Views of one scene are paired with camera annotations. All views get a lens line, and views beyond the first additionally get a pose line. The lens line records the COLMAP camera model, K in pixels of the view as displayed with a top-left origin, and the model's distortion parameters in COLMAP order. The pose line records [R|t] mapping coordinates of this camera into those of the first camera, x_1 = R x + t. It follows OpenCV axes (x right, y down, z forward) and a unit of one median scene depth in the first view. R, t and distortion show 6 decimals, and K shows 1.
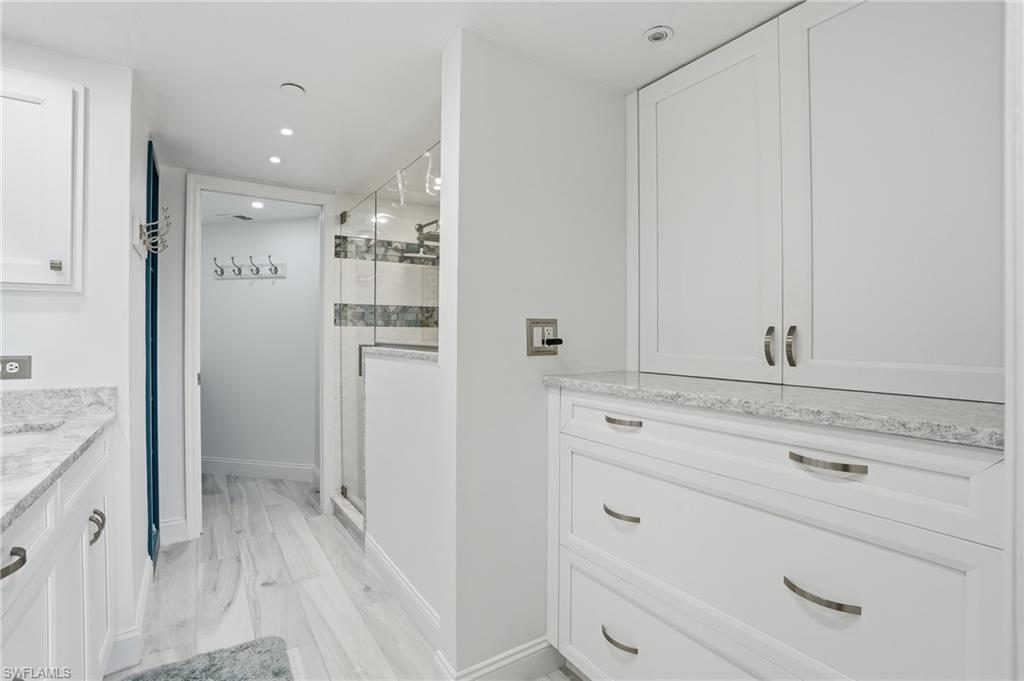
lens RADIAL K [[477.8, 0, 518.0], [0, 477.8, 334.0], [0, 0, 1]] dist [-0.058703, 0.018015]
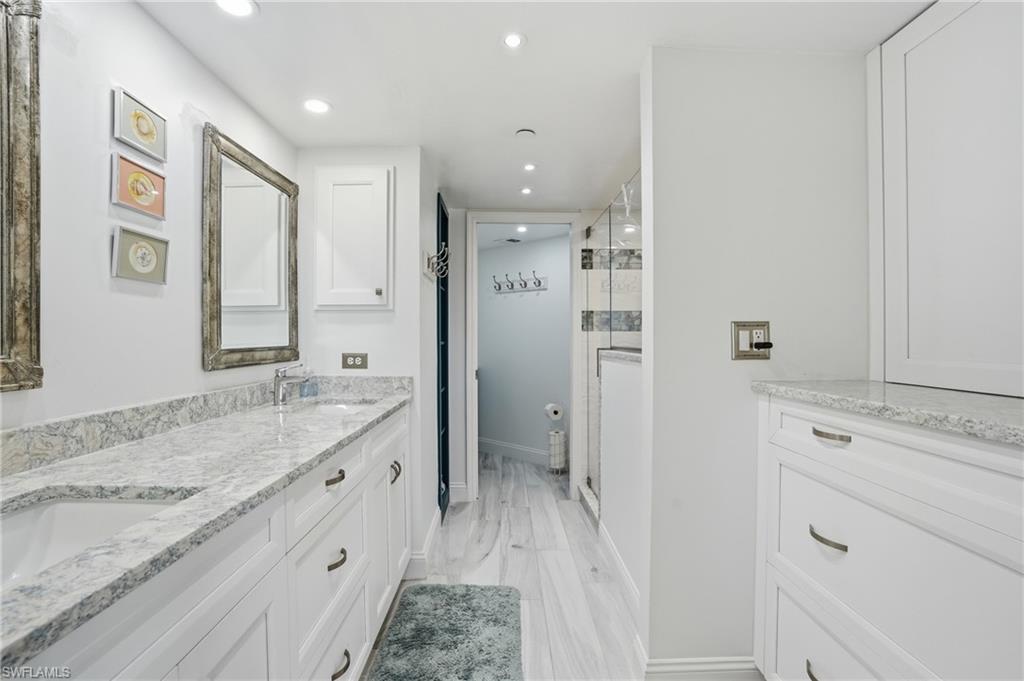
lens RADIAL K [[477.8, 0, 515.8], [0, 477.8, 339.8], [0, 0, 1]] dist [-0.058703, 0.018015]
pose [[0.842782, -0.002272, -0.538249, 0.140285], [0.003460, 0.999993, 0.001197, 0.002162], [0.538243, -0.002872, 0.842785, -0.036147]]
